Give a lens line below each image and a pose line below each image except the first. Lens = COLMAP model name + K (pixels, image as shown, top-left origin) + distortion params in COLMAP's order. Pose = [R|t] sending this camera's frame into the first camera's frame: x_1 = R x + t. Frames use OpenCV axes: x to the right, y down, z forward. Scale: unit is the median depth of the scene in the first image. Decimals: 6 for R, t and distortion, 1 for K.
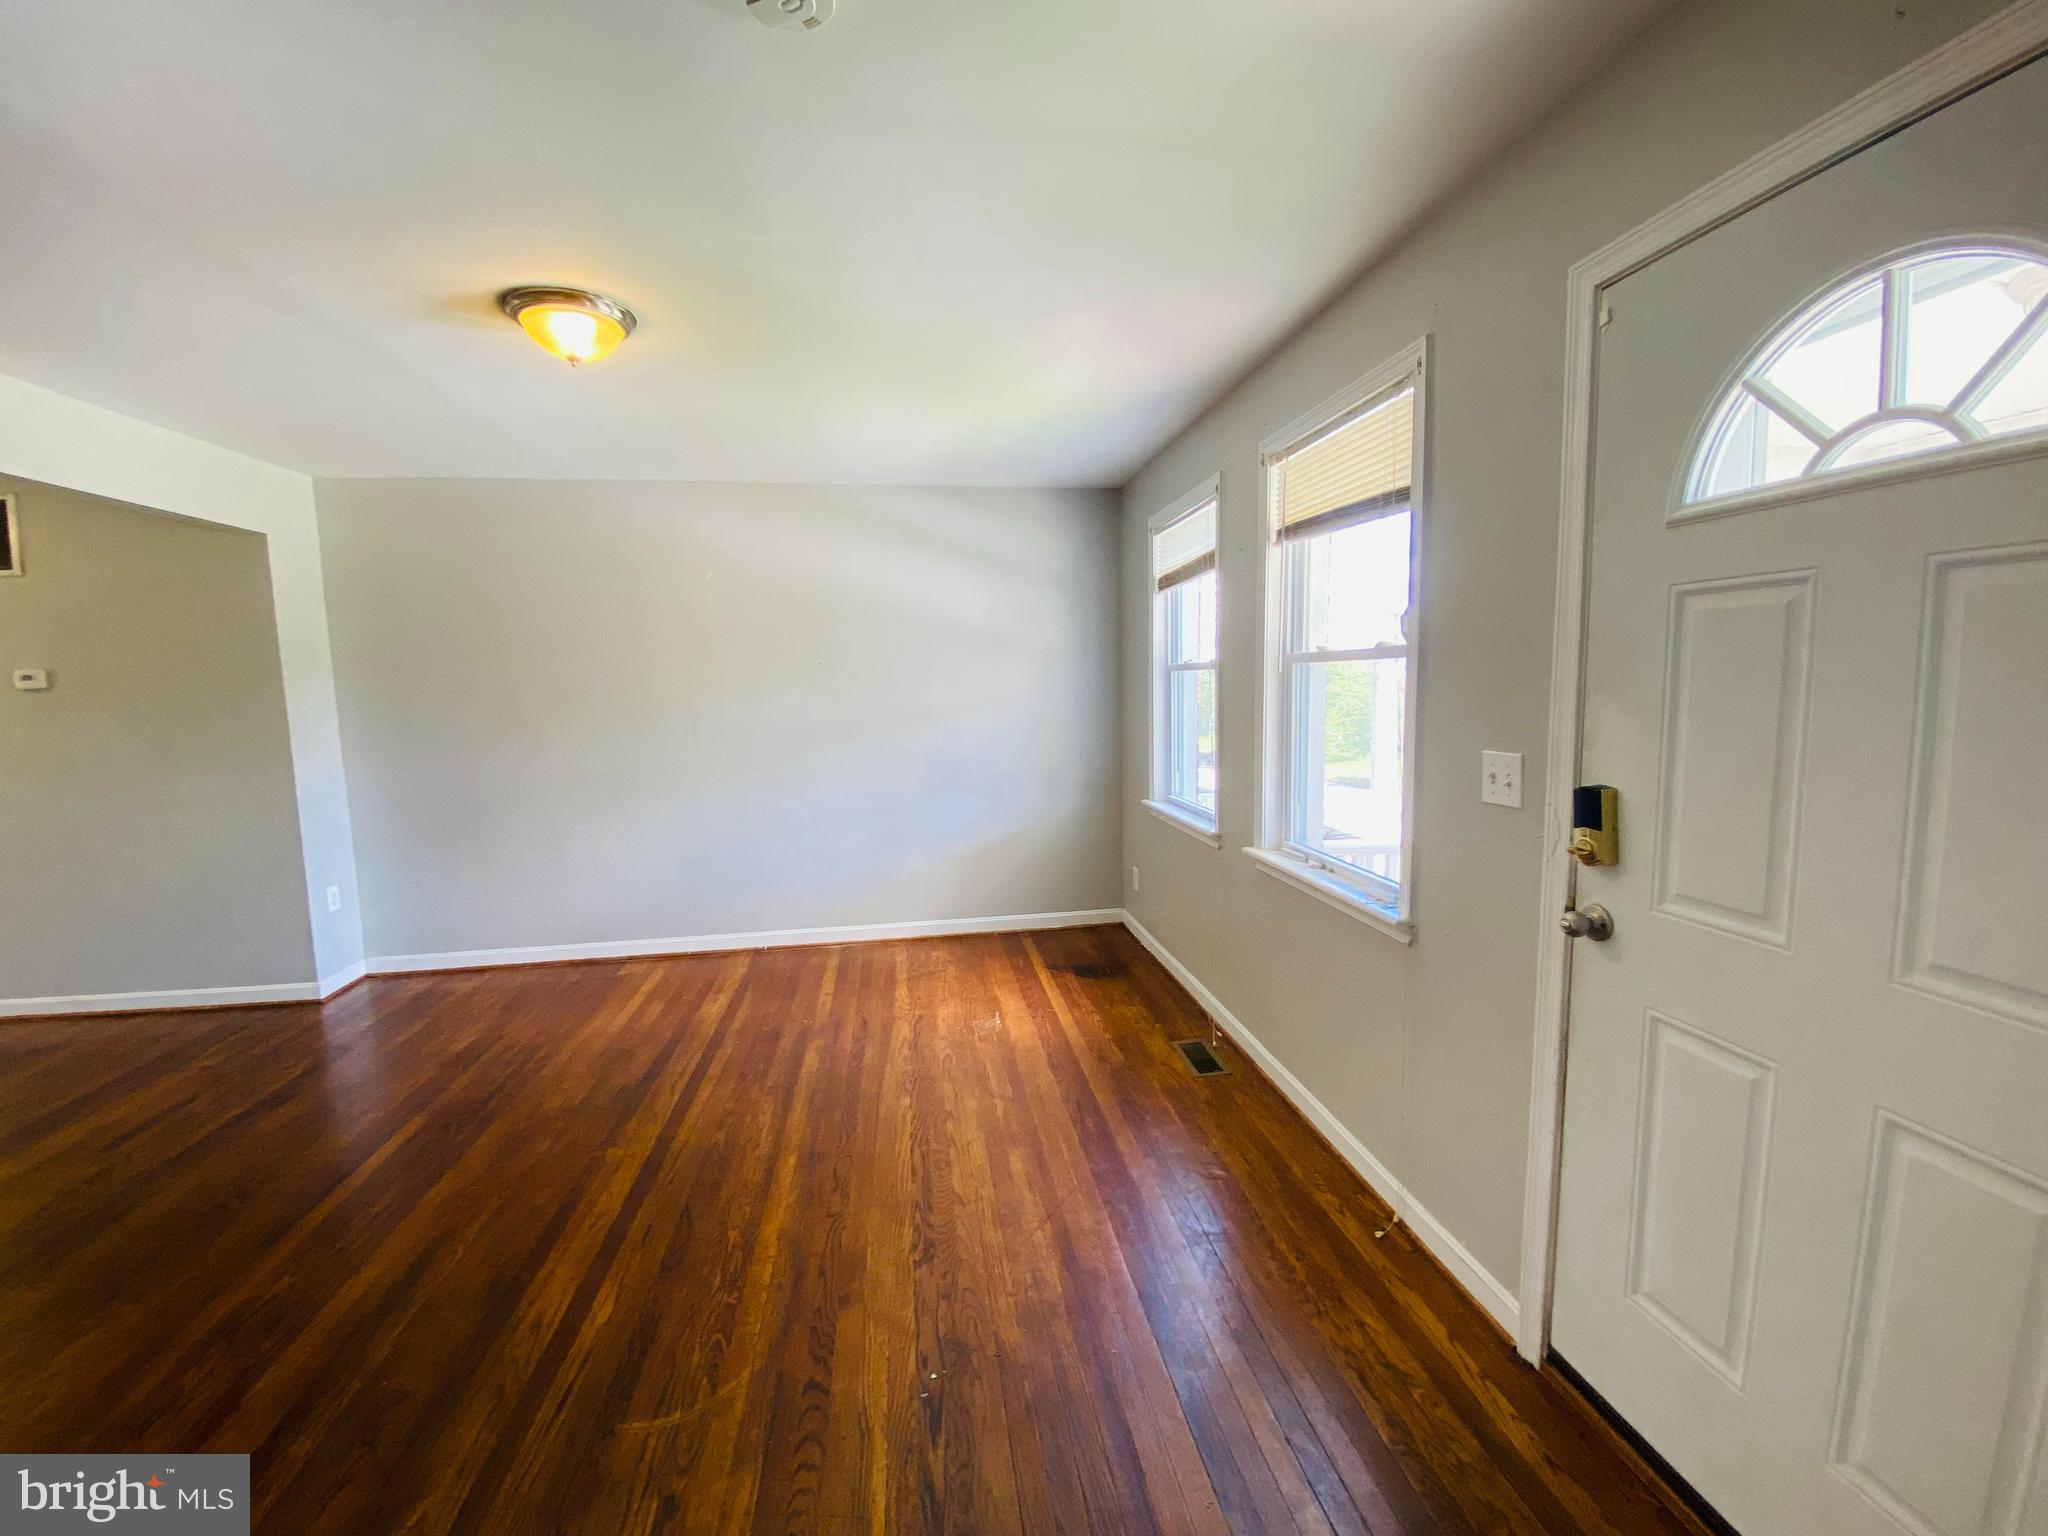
lens RADIAL K [[832.5, 0, 1011.5], [0, 832.5, 769.7], [0, 0, 1]] dist [0.057894, -0.048901]
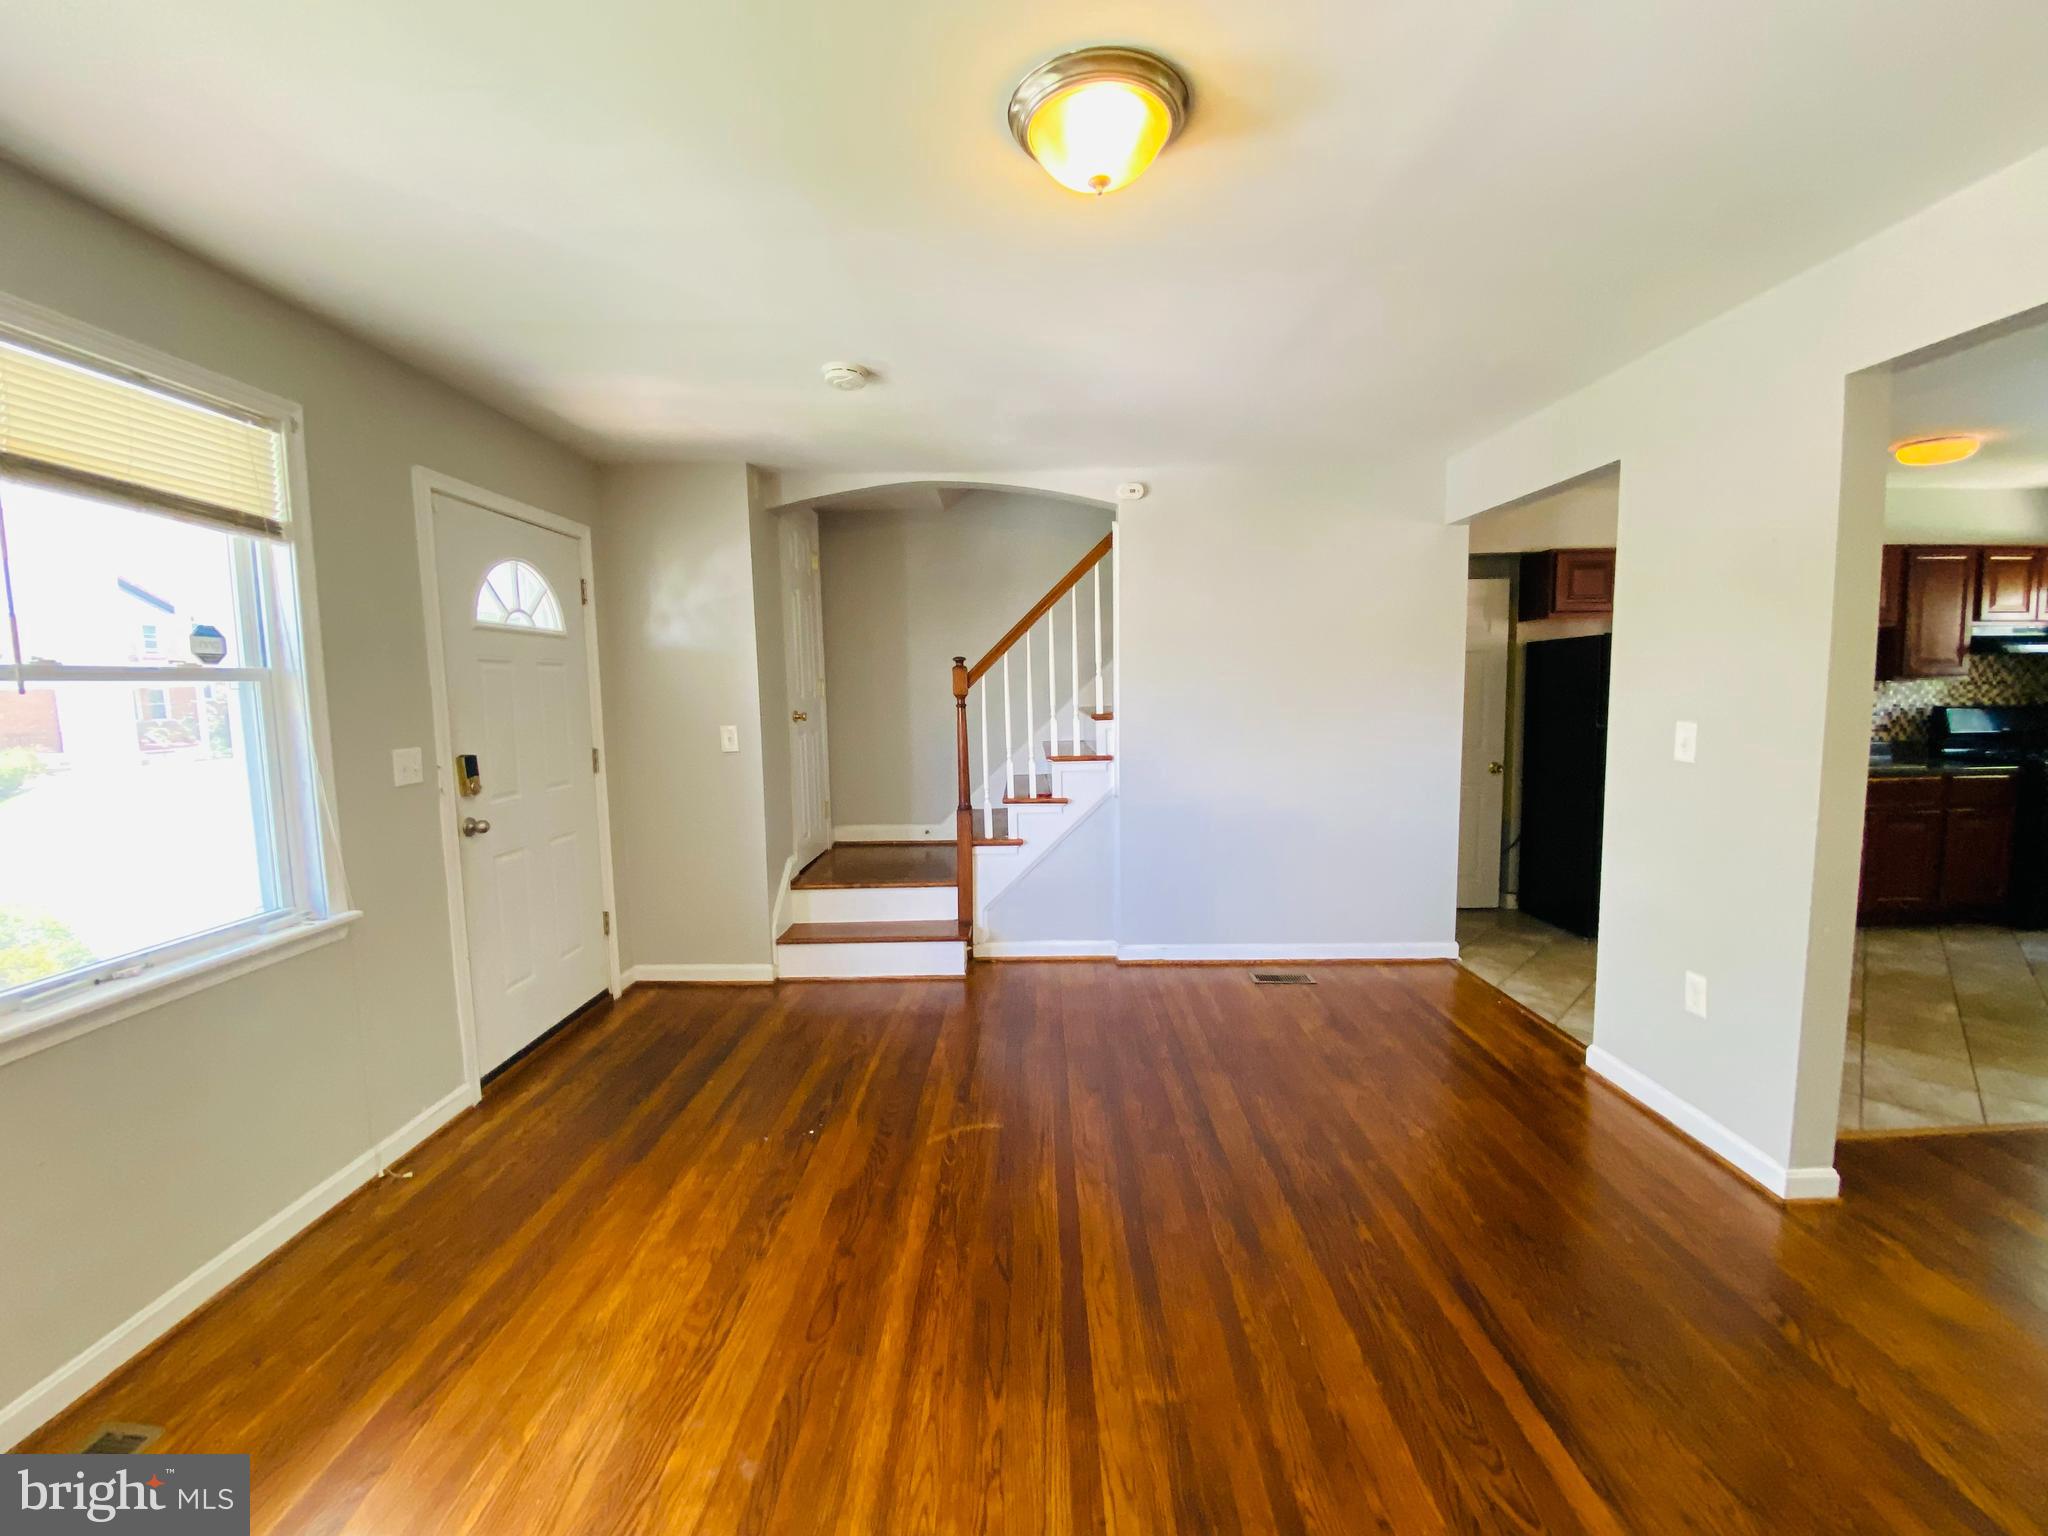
lens RADIAL K [[826.4, 0, 1024.0], [0, 826.4, 768.0], [0, 0, 1]] dist [0.019596, -0.020319]
pose [[-0.988964, 0.023535, 0.146277, -0.666706], [0.052733, 0.978564, 0.199076, -0.208046], [-0.138456, 0.204593, -0.969006, 2.126540]]
